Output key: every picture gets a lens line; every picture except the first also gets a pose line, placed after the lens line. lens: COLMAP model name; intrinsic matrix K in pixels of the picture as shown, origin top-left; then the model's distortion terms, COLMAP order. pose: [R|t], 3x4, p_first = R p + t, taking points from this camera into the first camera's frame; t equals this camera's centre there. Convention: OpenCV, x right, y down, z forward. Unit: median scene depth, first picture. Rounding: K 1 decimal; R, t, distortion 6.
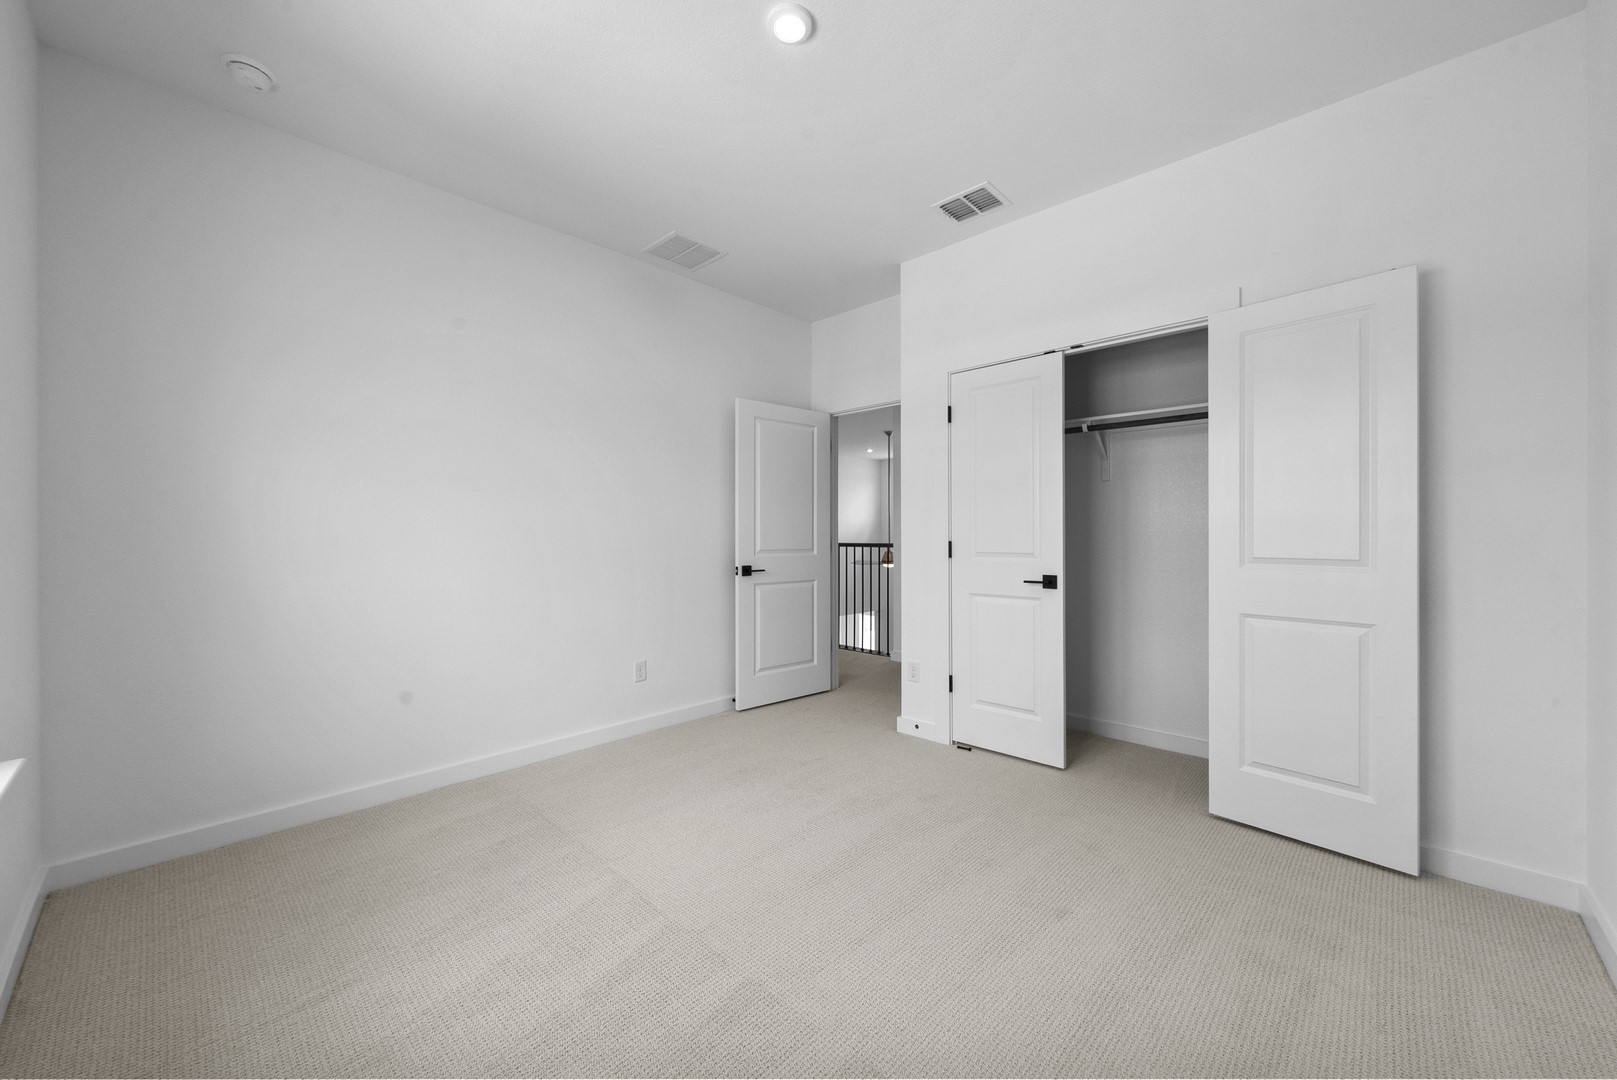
lens RADIAL K [[620.5, 0, 808.0], [0, 620.5, 537.9], [0, 0, 1]] dist [-0.000063, -0.000013]
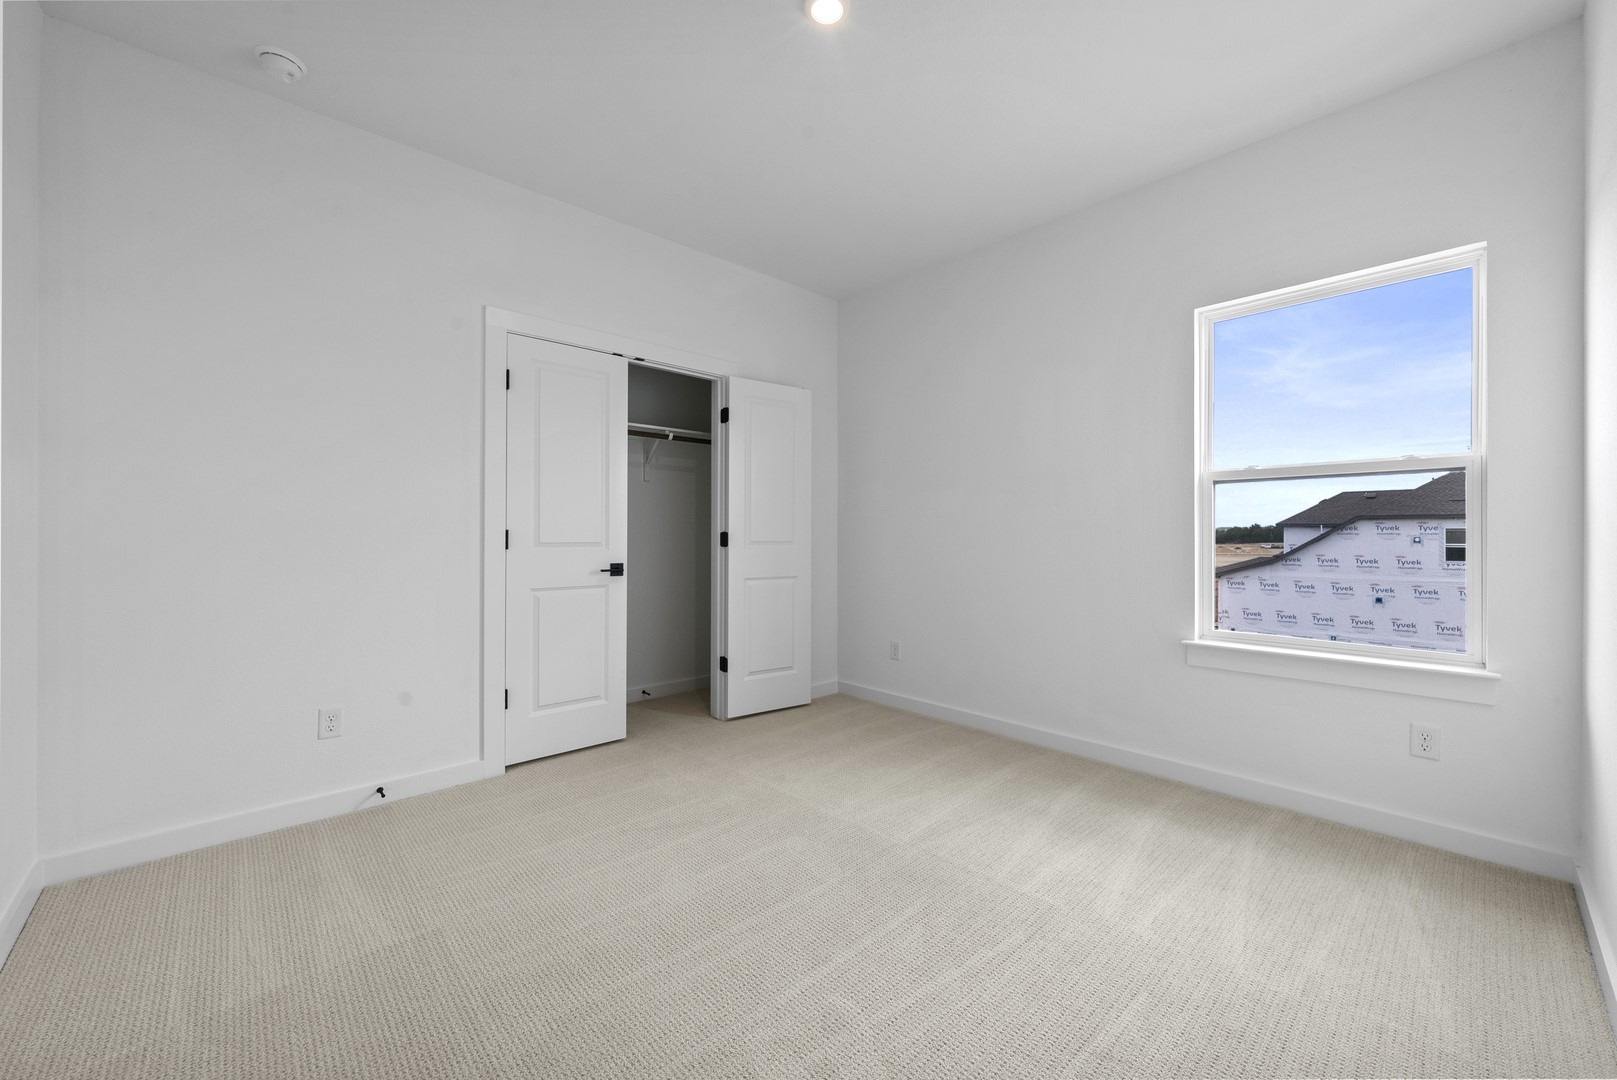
lens RADIAL K [[620.5, 0, 808.4], [0, 620.5, 534.5], [0, 0, 1]] dist [-0.000063, -0.000013]
pose [[0.054327, -0.008884, 0.998484, -0.667179], [-0.010470, 0.999900, 0.009466, -0.003244], [-0.998468, -0.010968, 0.054228, 0.616268]]
